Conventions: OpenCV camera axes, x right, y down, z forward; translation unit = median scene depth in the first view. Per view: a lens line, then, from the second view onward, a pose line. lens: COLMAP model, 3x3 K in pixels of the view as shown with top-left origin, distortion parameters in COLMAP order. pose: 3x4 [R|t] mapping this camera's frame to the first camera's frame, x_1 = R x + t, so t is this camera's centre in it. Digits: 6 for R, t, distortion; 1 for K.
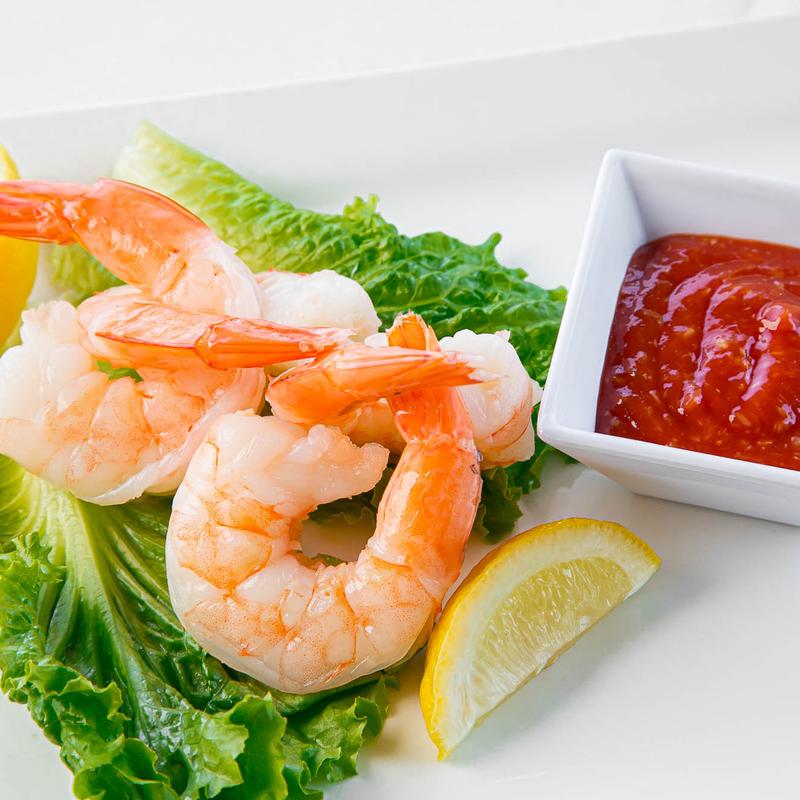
lens RADIAL K [[3008.9, 0, 400.0], [0, 3008.9, 400.0], [0, 0, 1]] dist [0.228970, 2.664060]
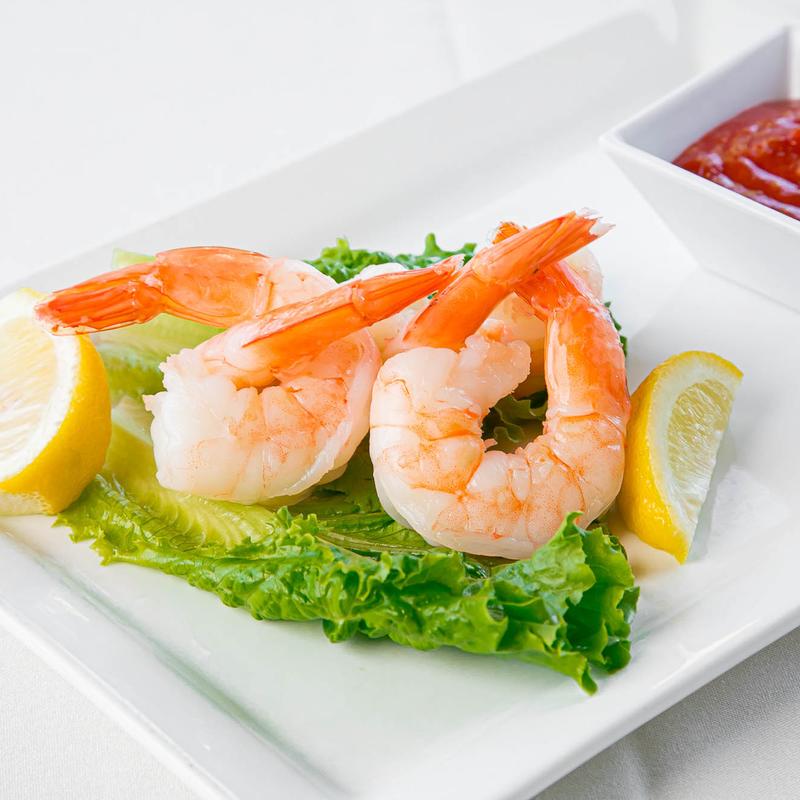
lens RADIAL K [[3008.9, 0, 400.0], [0, 3008.9, 400.0], [0, 0, 1]] dist [0.228970, 2.664060]
pose [[0.859369, -0.304846, 0.410552, -0.526615], [0.405848, 0.895034, -0.184936, 0.230772], [-0.311082, 0.325550, 0.892886, -0.005893]]
